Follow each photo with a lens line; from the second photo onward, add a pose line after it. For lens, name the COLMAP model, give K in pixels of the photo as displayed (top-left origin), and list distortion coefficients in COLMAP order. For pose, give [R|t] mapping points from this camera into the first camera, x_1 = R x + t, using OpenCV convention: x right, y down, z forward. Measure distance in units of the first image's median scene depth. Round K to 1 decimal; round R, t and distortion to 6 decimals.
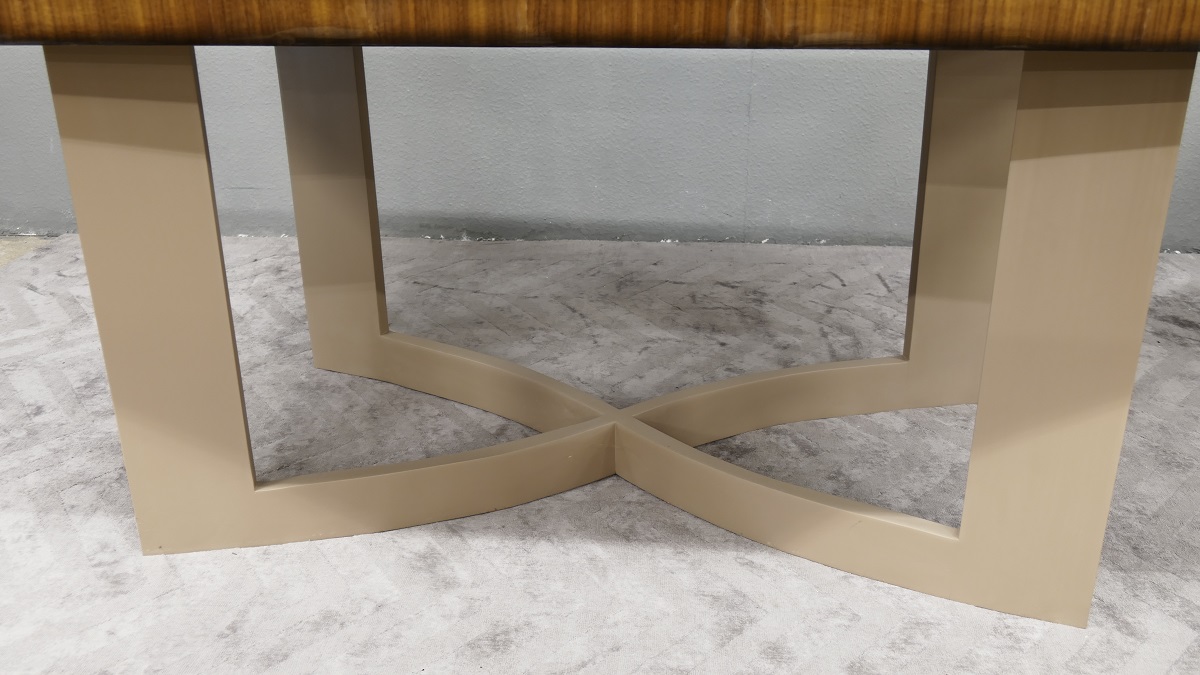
lens RADIAL K [[1154.5, 0, 595.0], [0, 1154.5, 345.1], [0, 0, 1]] dist [-0.018740, 0.000000]
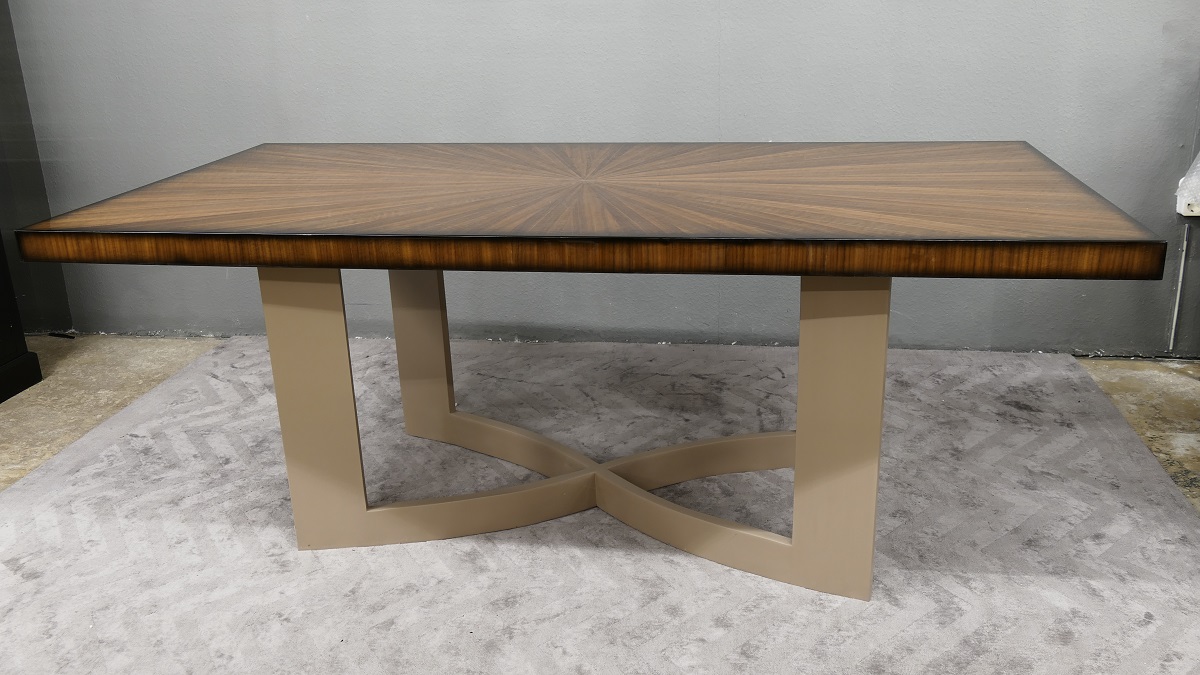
lens RADIAL K [[1095.6, 0, 596.2], [0, 1095.6, 336.6], [0, 0, 1]] dist [-0.033845, 0.011058]
pose [[0.997156, 0.001214, -0.075353, 0.139849], [-0.006206, 0.997796, -0.066059, -0.019093], [0.075106, 0.066339, 0.994966, -0.513203]]
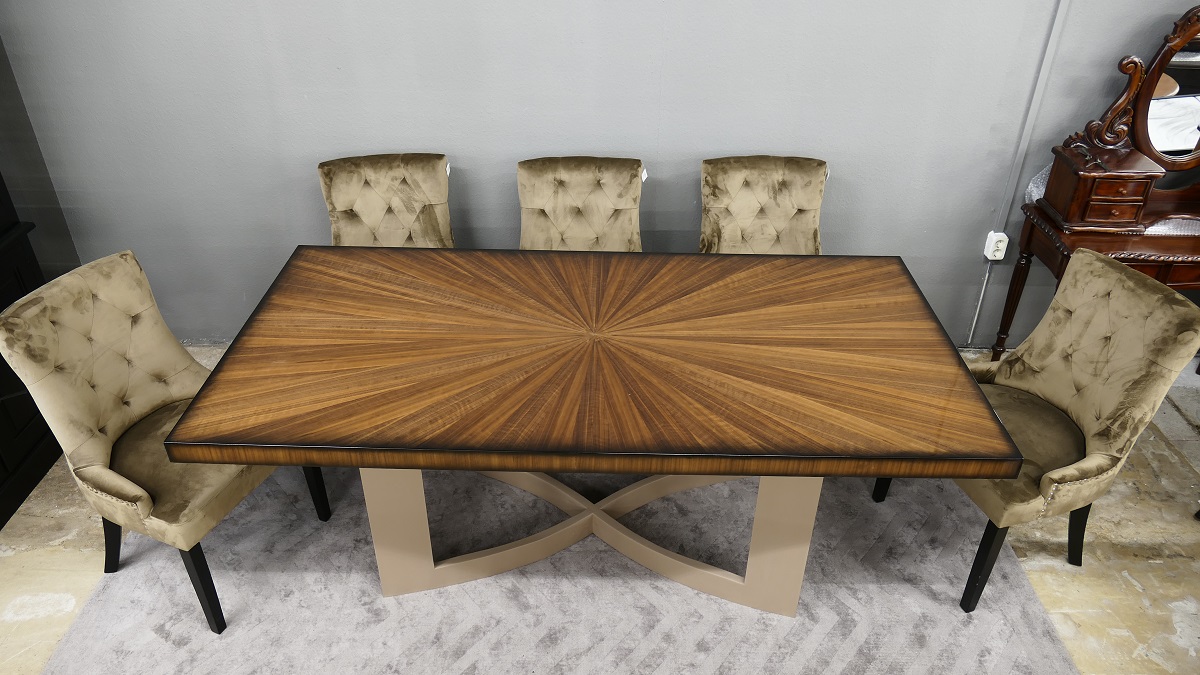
lens RADIAL K [[894.4, 0, 609.9], [0, 894.4, 338.9], [0, 0, 1]] dist [-0.029804, 0.015138]
pose [[0.995195, -0.031169, 0.092818, -0.102589], [0.013963, 0.983467, 0.180547, -0.593686], [-0.096910, -0.178383, 0.979177, -0.611273]]
